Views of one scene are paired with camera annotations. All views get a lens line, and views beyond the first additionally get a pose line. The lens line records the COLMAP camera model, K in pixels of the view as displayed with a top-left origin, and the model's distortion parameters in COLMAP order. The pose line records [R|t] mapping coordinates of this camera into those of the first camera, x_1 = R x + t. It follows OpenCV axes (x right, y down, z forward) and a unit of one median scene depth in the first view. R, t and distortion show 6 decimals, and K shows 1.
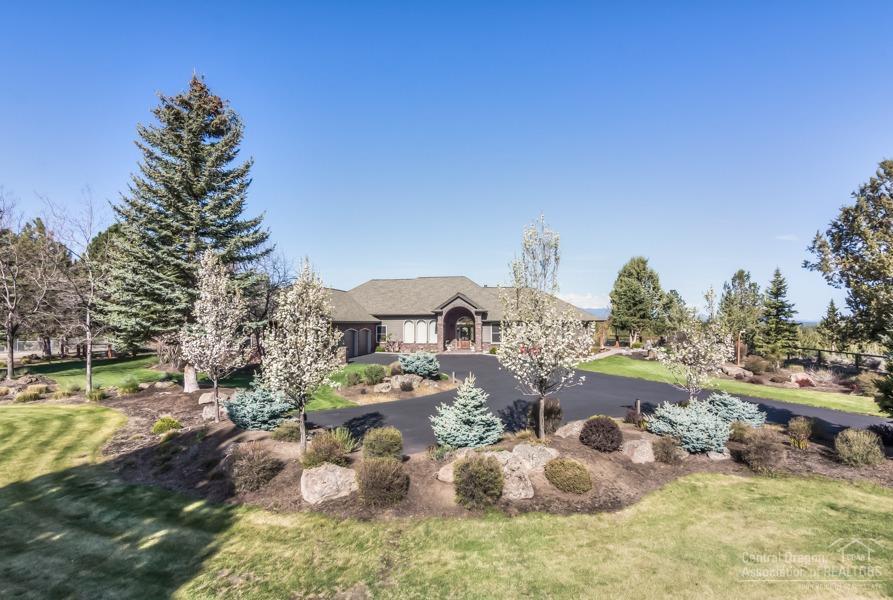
lens RADIAL K [[463.3, 0, 446.5], [0, 463.3, 303.7], [0, 0, 1]] dist [-0.003226, -0.000463]
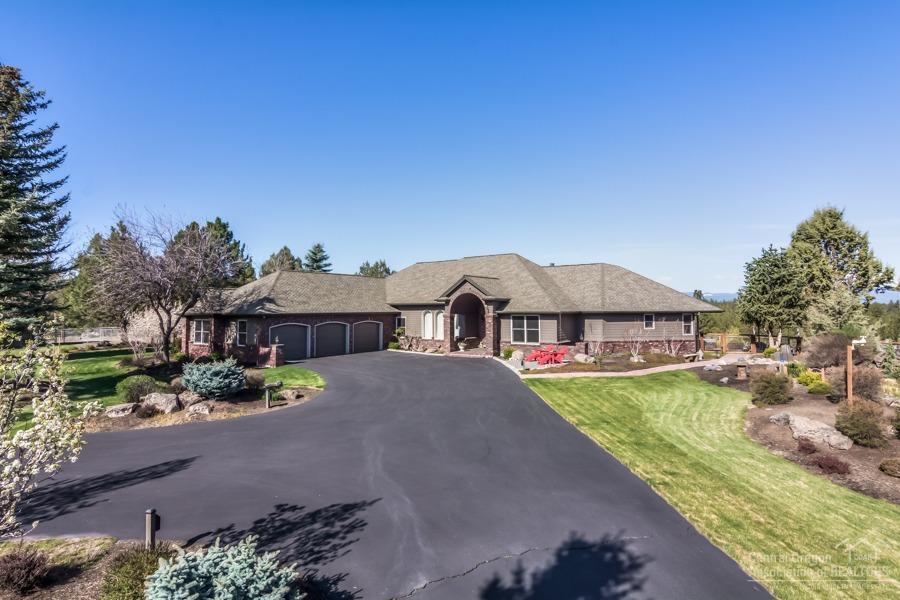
lens RADIAL K [[466.9, 0, 450.1], [0, 466.9, 298.5], [0, 0, 1]] dist [-0.003226, -0.000463]
pose [[0.900711, -0.010956, -0.434281, 0.322742], [0.017852, 0.999771, 0.011803, 0.005708], [0.434052, -0.018384, 0.900700, 0.301233]]
